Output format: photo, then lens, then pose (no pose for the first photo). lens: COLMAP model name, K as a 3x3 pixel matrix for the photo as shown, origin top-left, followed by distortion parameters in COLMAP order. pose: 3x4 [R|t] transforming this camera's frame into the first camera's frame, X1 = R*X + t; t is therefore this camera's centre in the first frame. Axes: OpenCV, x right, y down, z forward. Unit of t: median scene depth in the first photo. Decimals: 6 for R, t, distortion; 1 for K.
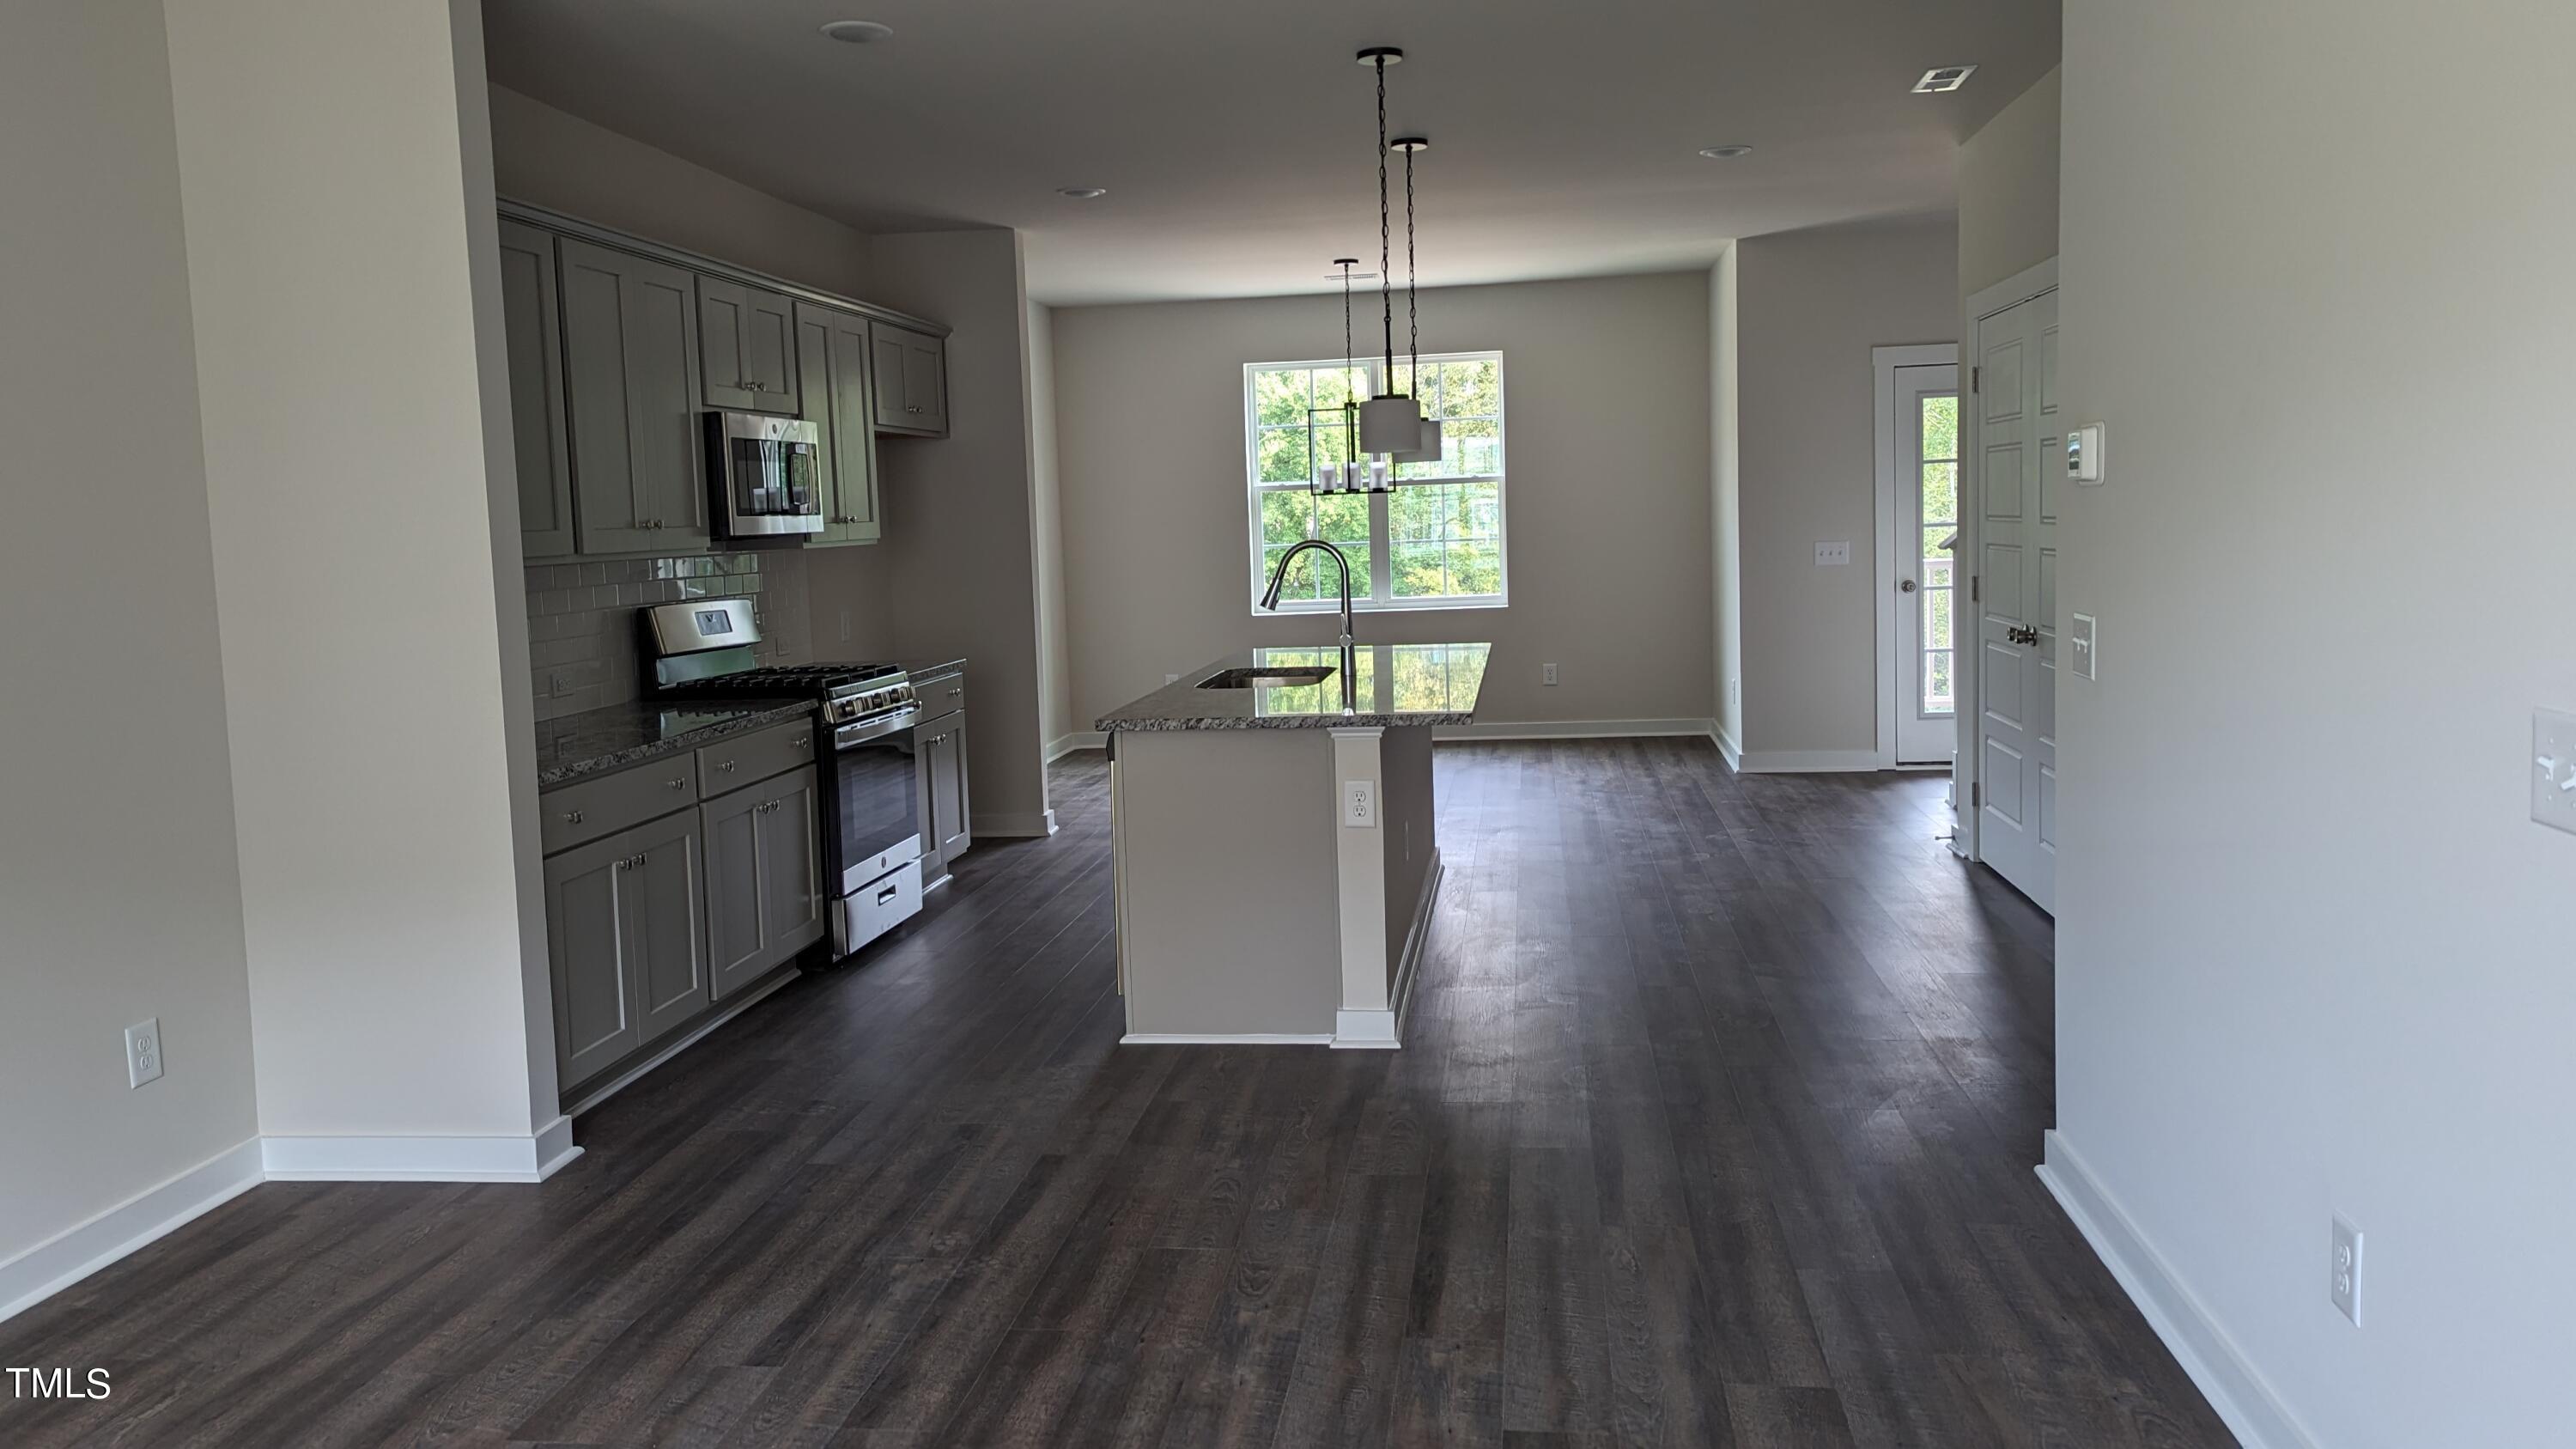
lens RADIAL K [[1828.7, 0, 1282.5], [0, 1828.7, 684.0], [0, 0, 1]] dist [0.064131, -0.065049]
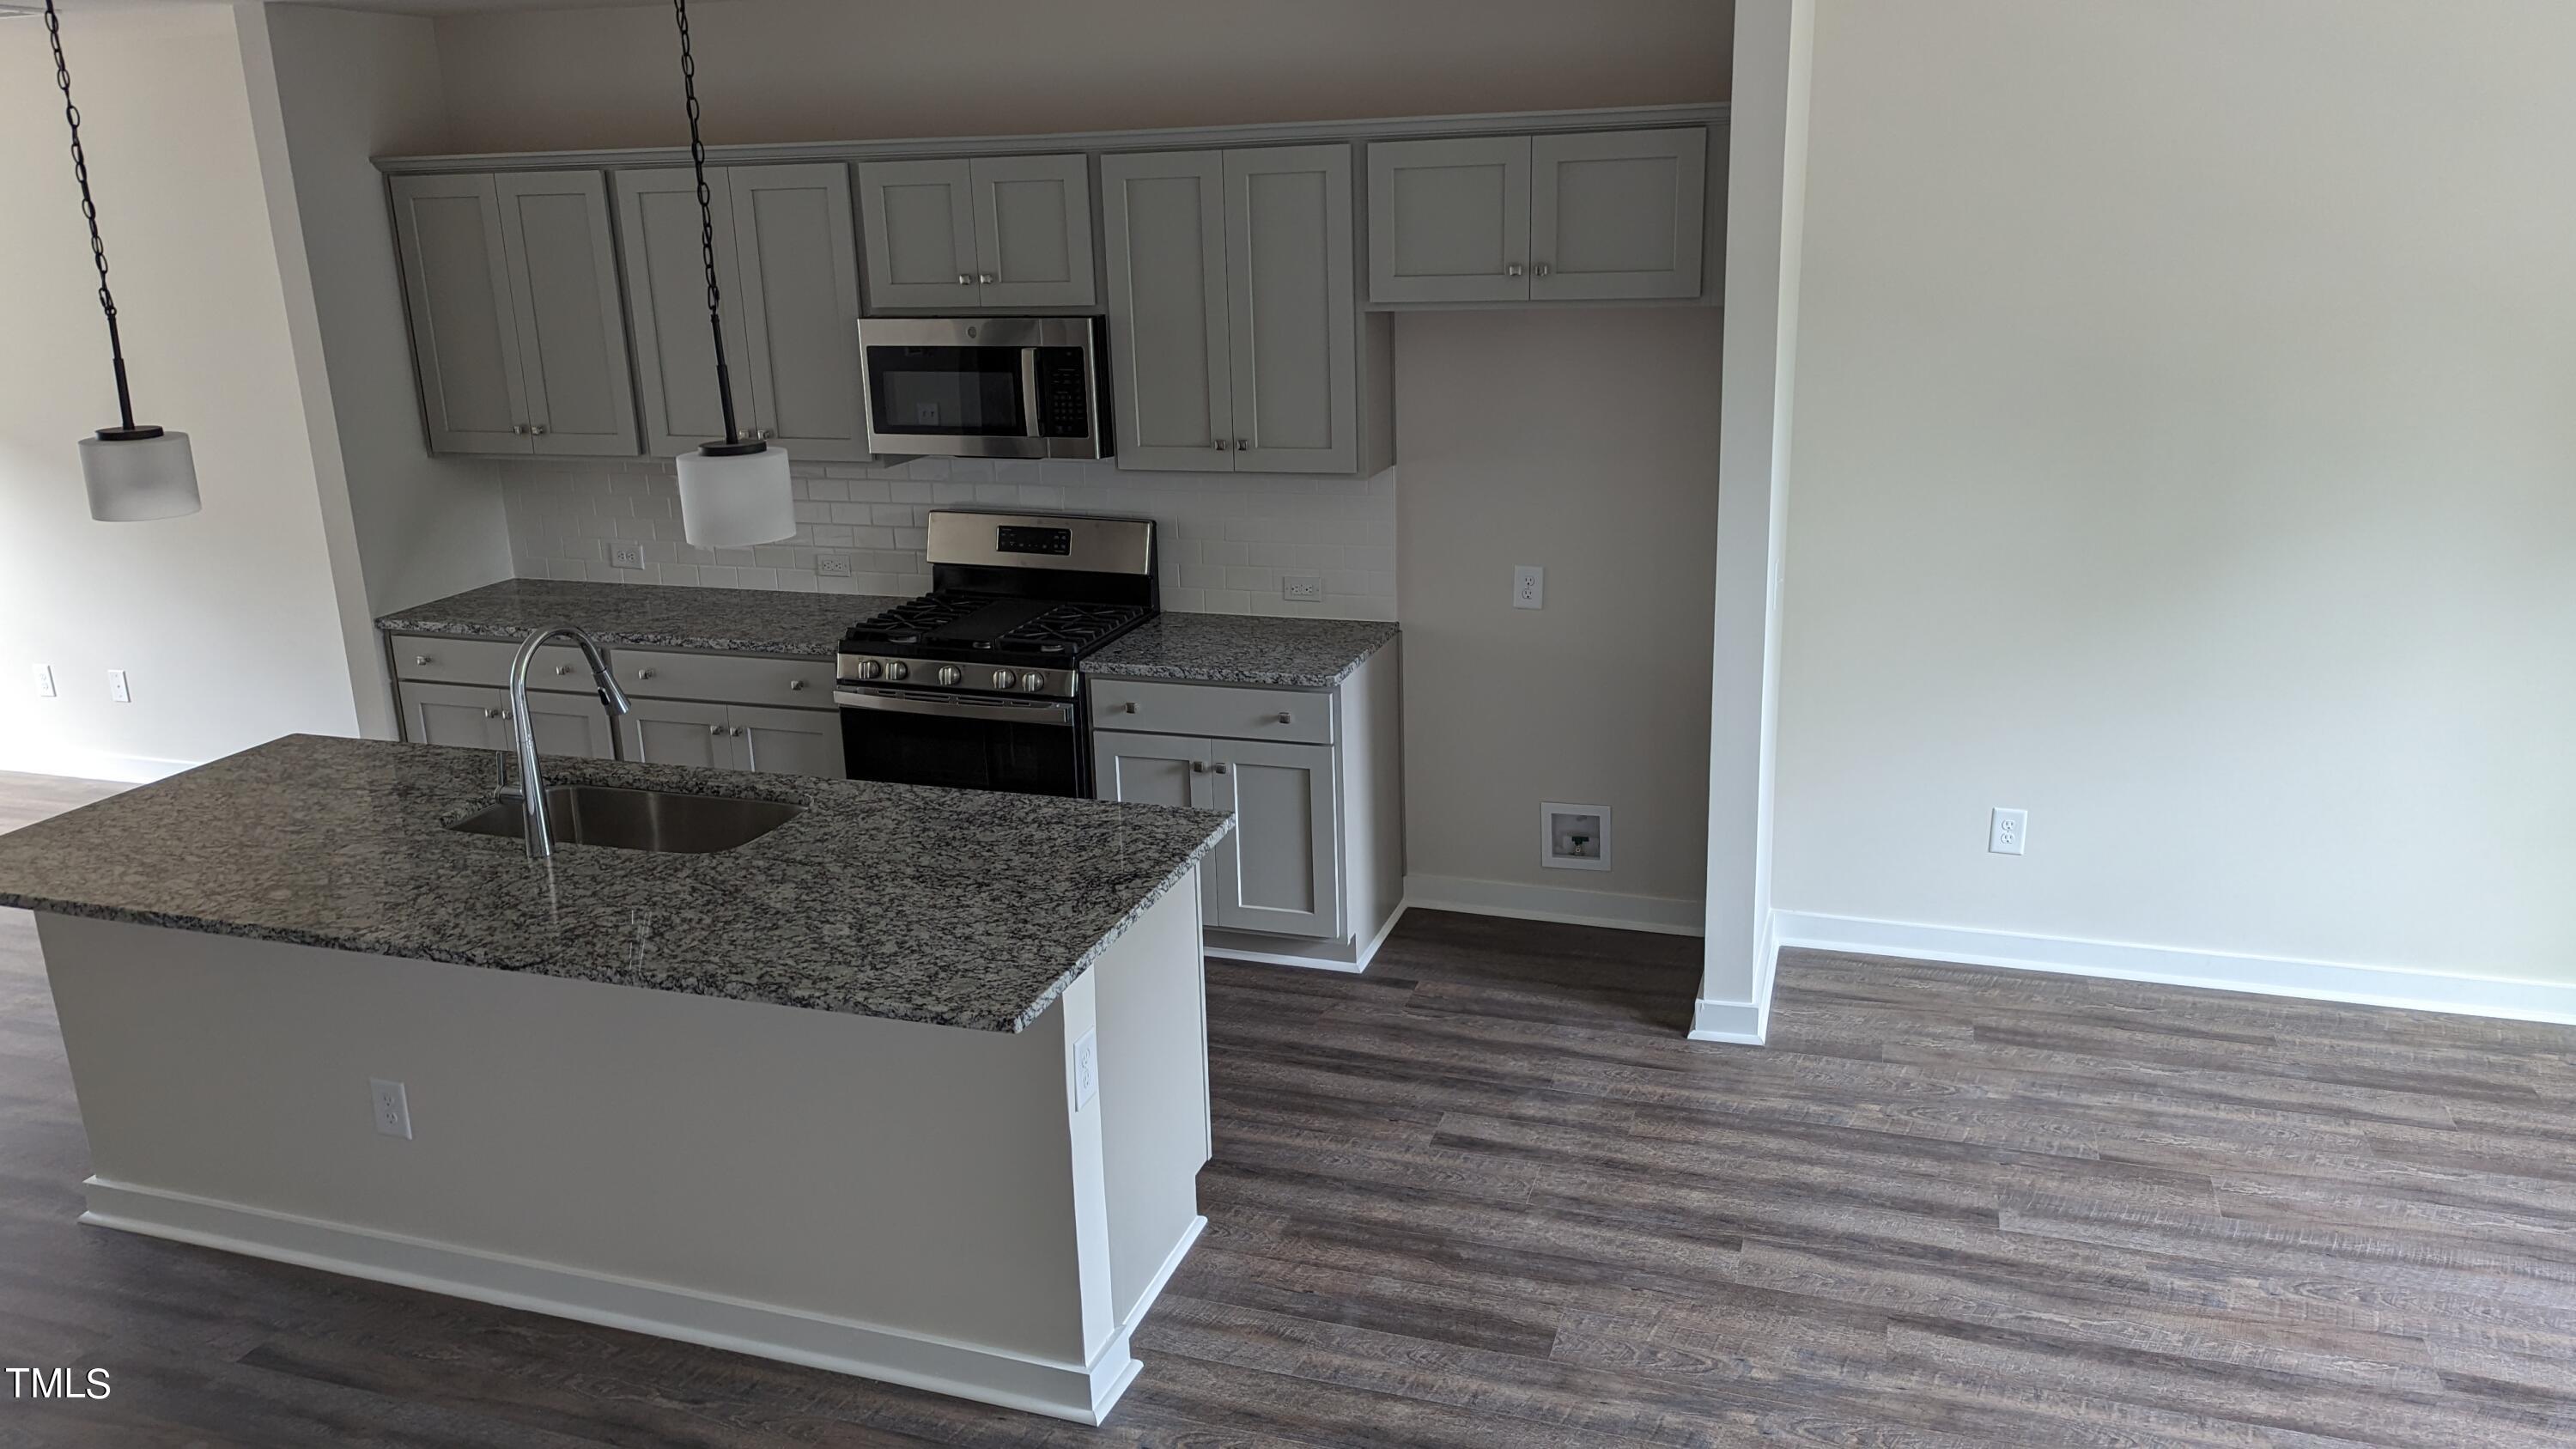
lens RADIAL K [[1828.7, 0, 1282.5], [0, 1828.7, 684.0], [0, 0, 1]] dist [0.064131, -0.065049]
pose [[-0.204205, 0.293269, -0.933967, 0.775041], [-0.050065, 0.949694, 0.309153, -0.371308], [0.977647, 0.109890, -0.179250, 1.925188]]
